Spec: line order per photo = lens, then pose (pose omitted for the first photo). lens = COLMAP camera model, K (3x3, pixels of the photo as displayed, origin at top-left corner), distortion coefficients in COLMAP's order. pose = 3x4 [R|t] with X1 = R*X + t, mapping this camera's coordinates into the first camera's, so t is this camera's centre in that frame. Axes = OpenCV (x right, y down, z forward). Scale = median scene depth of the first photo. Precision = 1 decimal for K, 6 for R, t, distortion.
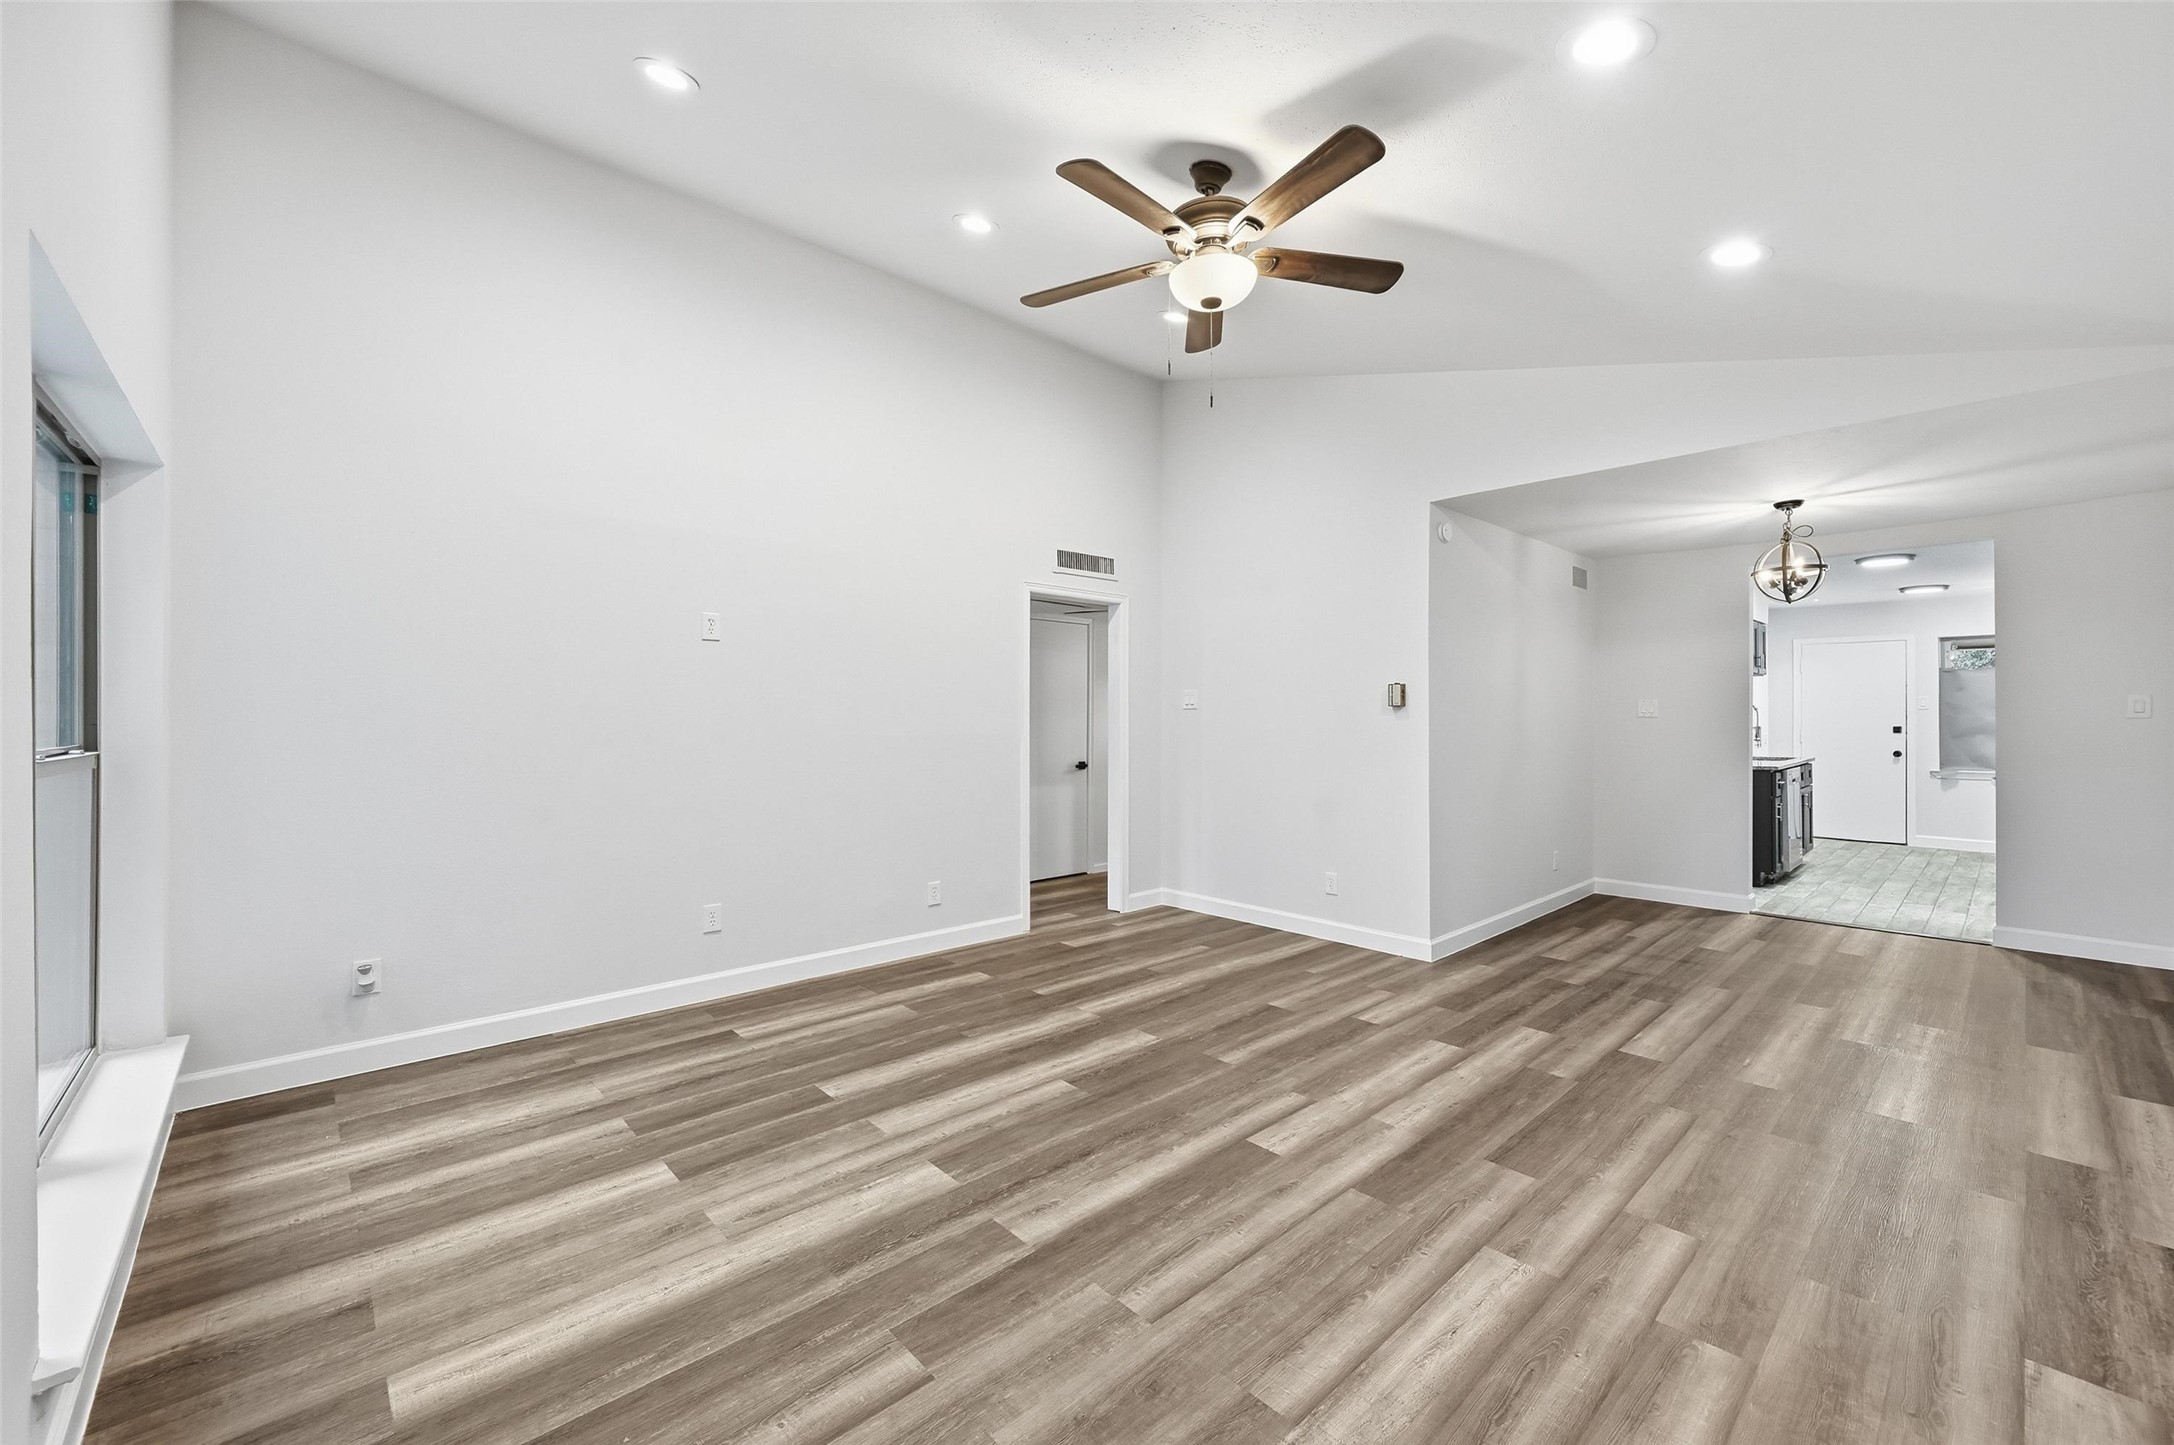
lens RADIAL K [[867.5, 0, 1087.0], [0, 867.5, 722.5], [0, 0, 1]] dist [-0.000670, -0.000027]
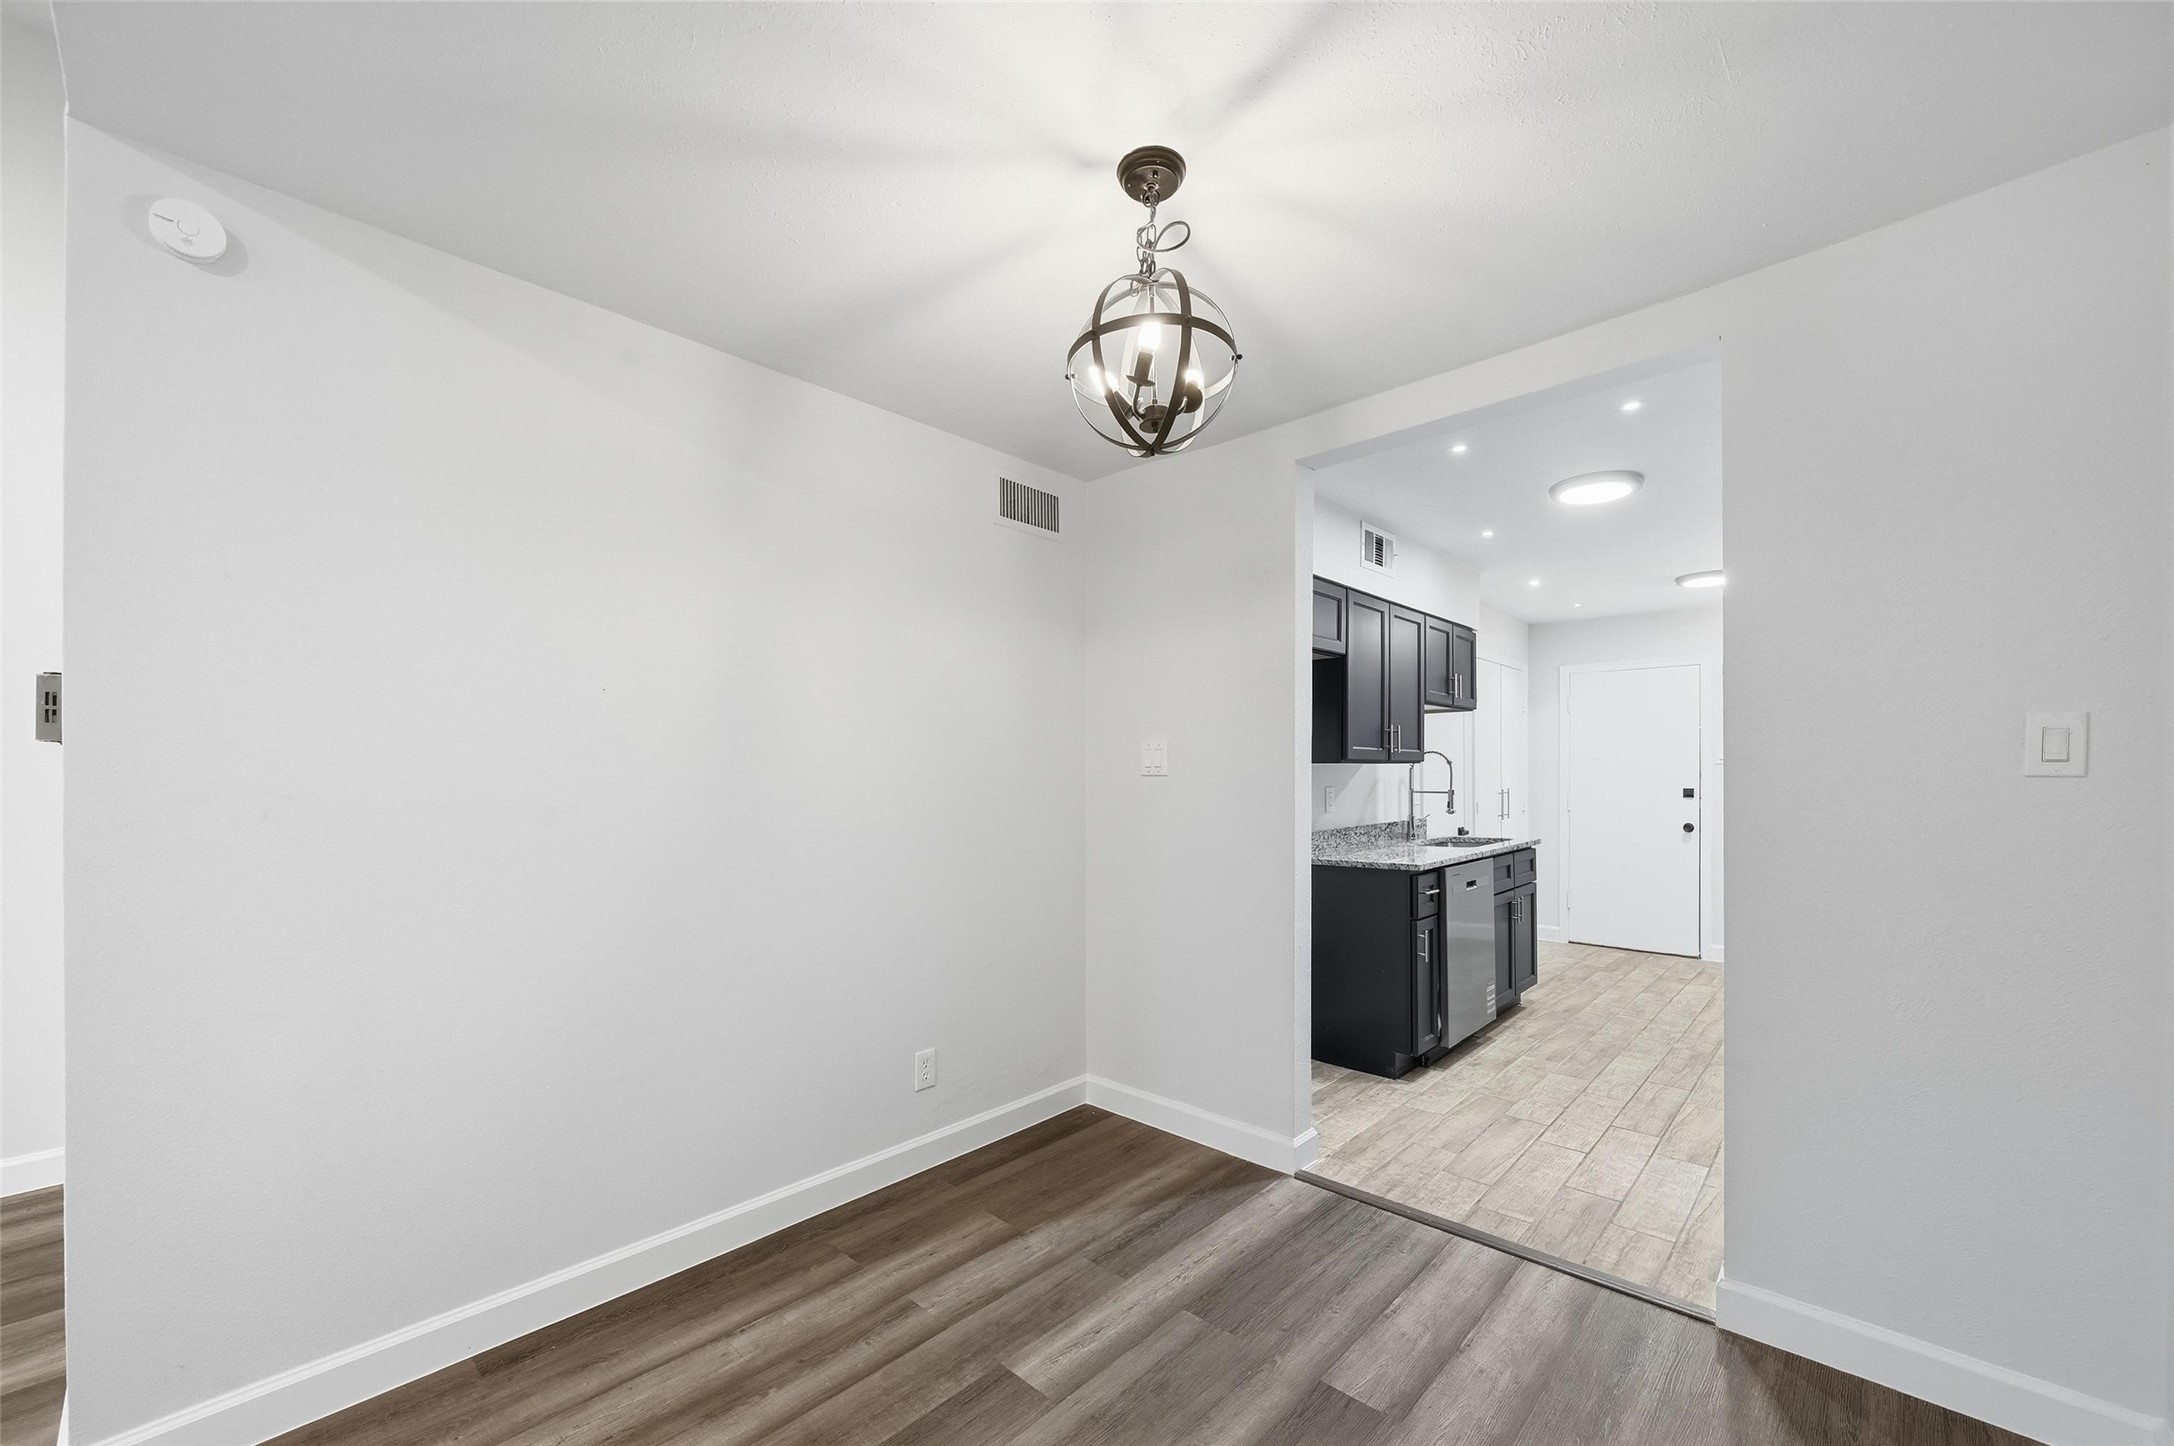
lens RADIAL K [[863.1, 0, 1102.1], [0, 863.1, 781.3], [0, 0, 1]] dist [0.000809, 0.000251]
pose [[0.996648, 0.000389, 0.081809, 1.184145], [-0.000534, 0.999998, 0.001759, -0.005746], [-0.081808, -0.001797, 0.996646, 1.007940]]
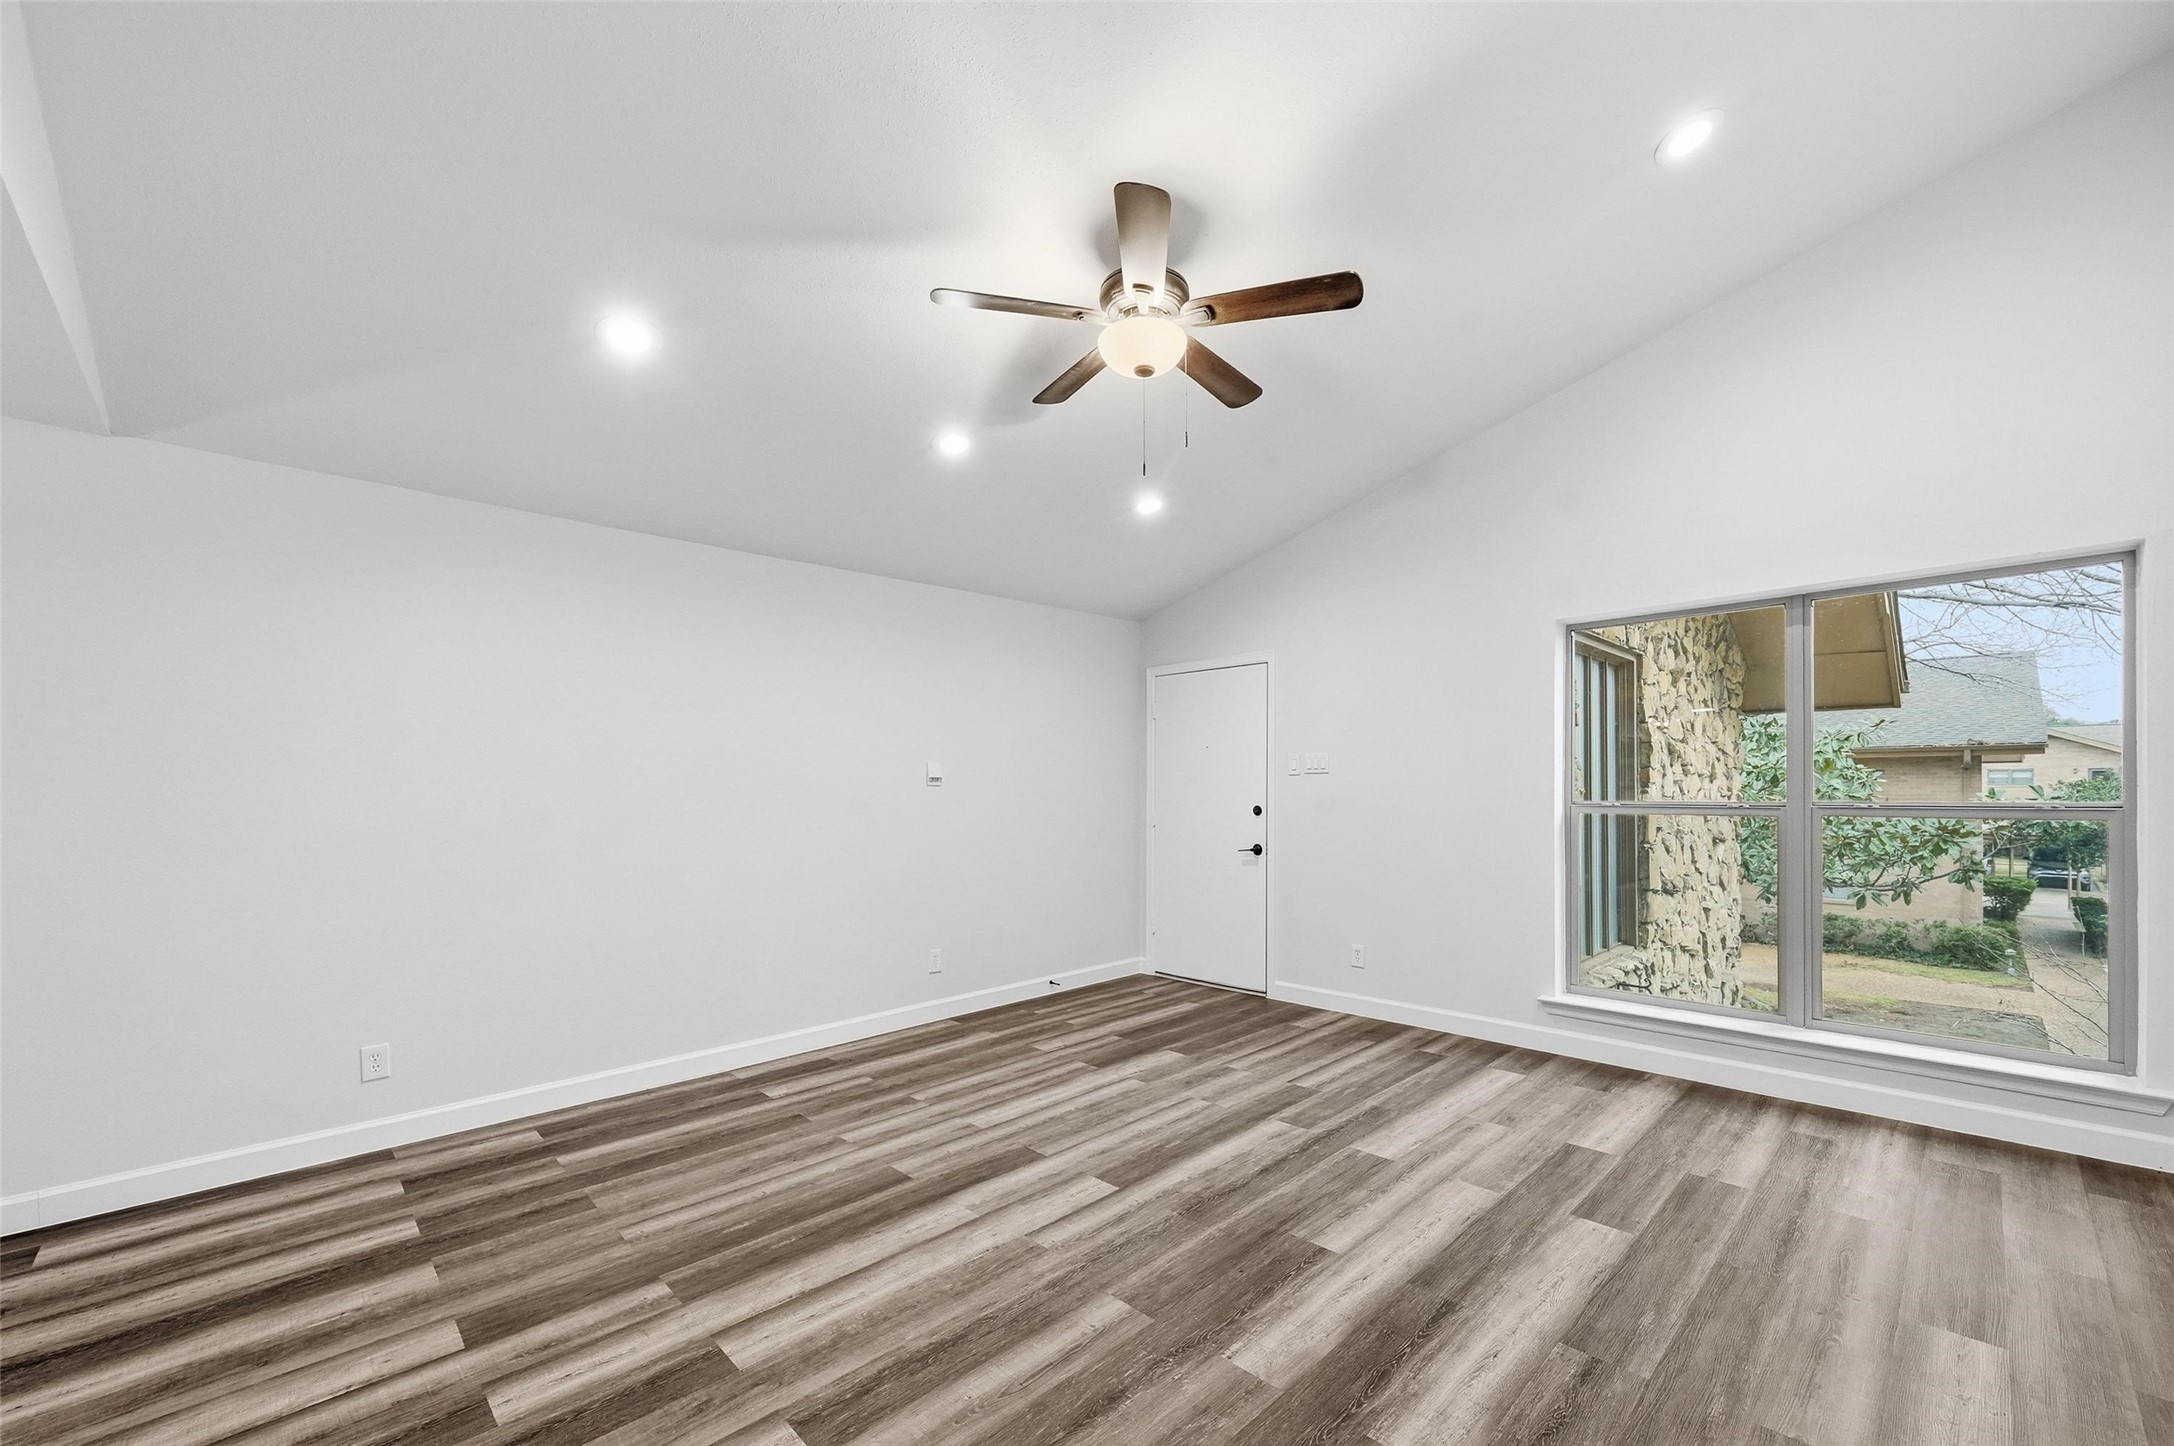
lens RADIAL K [[863.1, 0, 1102.1], [0, 863.1, 781.3], [0, 0, 1]] dist [0.000809, 0.000251]
pose [[-0.999268, 0.009309, -0.037094, 0.216003], [0.009300, 0.999957, 0.000414, -0.012576], [0.037097, 0.000069, -0.999312, 1.851289]]
